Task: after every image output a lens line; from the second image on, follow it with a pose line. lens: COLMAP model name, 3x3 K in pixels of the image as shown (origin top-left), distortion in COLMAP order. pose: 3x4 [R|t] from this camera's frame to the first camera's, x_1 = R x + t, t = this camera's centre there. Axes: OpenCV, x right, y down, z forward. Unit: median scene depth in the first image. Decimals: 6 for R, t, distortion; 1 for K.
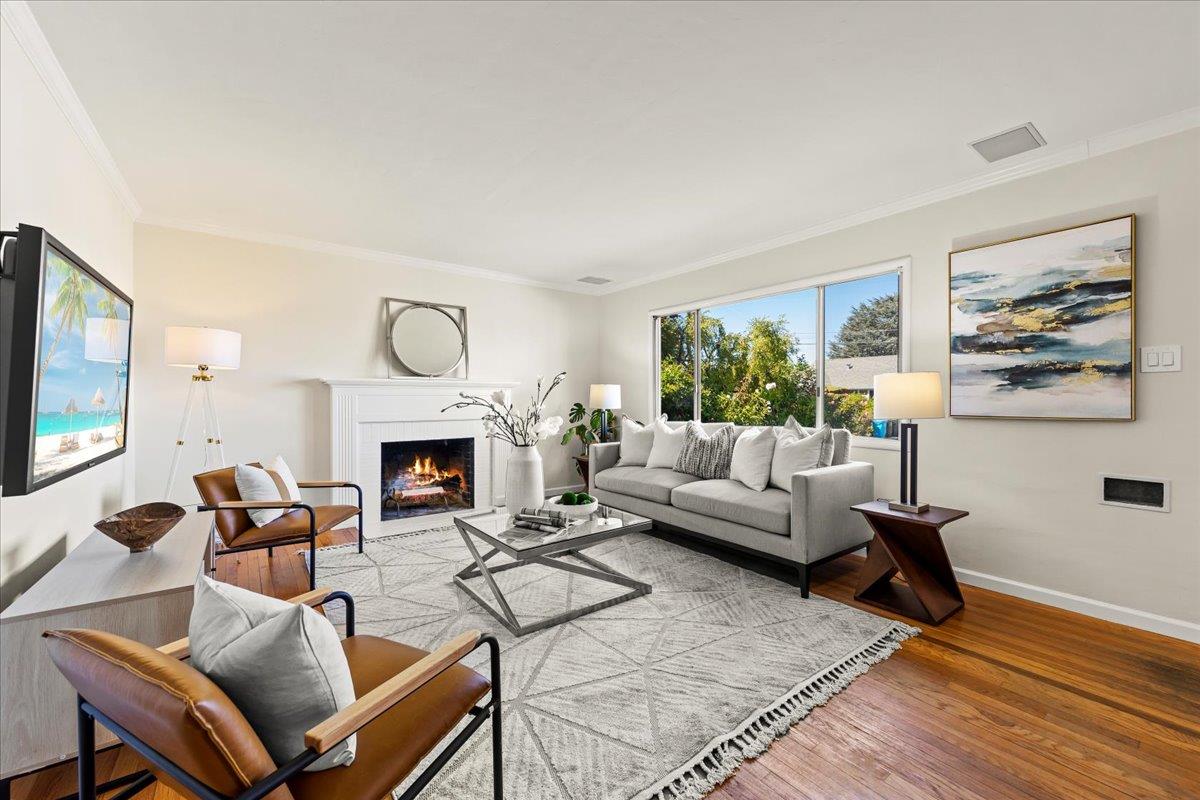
lens RADIAL K [[475.2, 0, 600.0], [0, 475.2, 400.0], [0, 0, 1]] dist [0.001242, -0.000012]
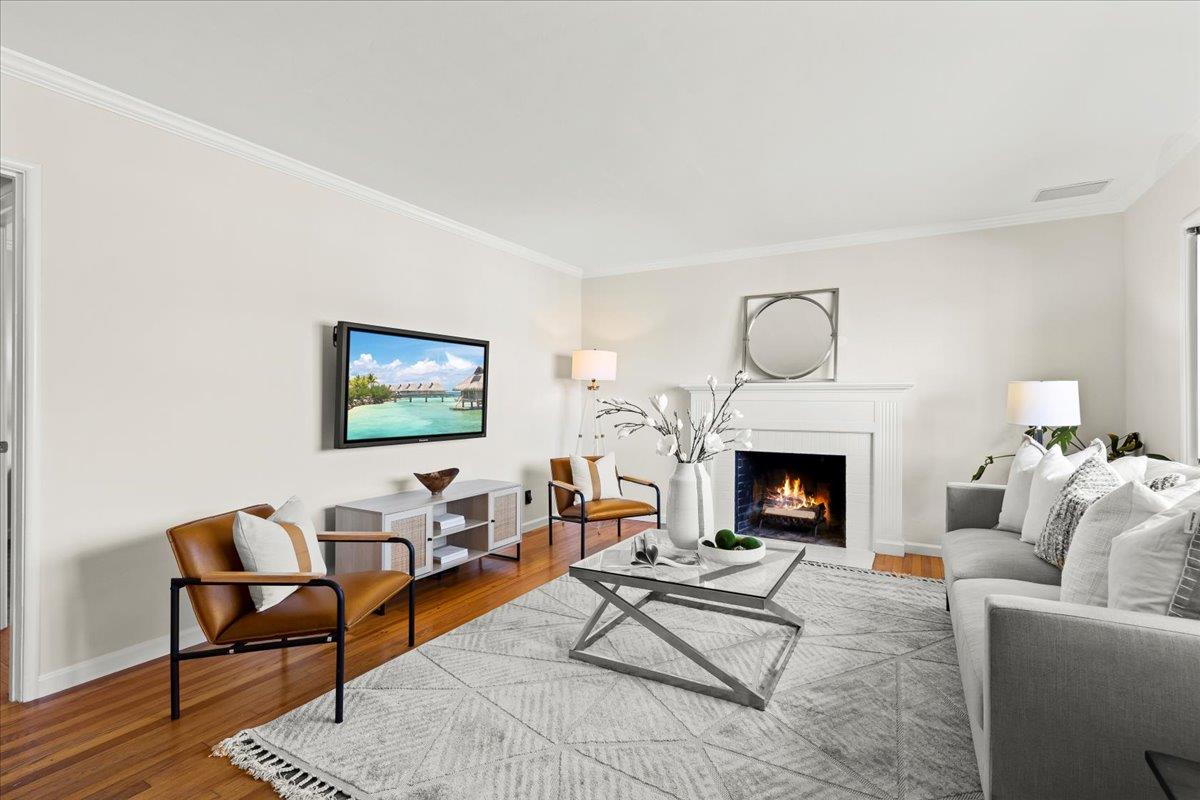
lens RADIAL K [[556.3, 0, 610.3], [0, 556.3, 399.4], [0, 0, 1]] dist [-0.000316, 0.000189]
pose [[0.400140, -0.002511, -0.916451, 0.457045], [-0.006504, 0.999963, -0.005580, -0.004950], [0.916431, 0.008194, 0.400109, 0.326567]]
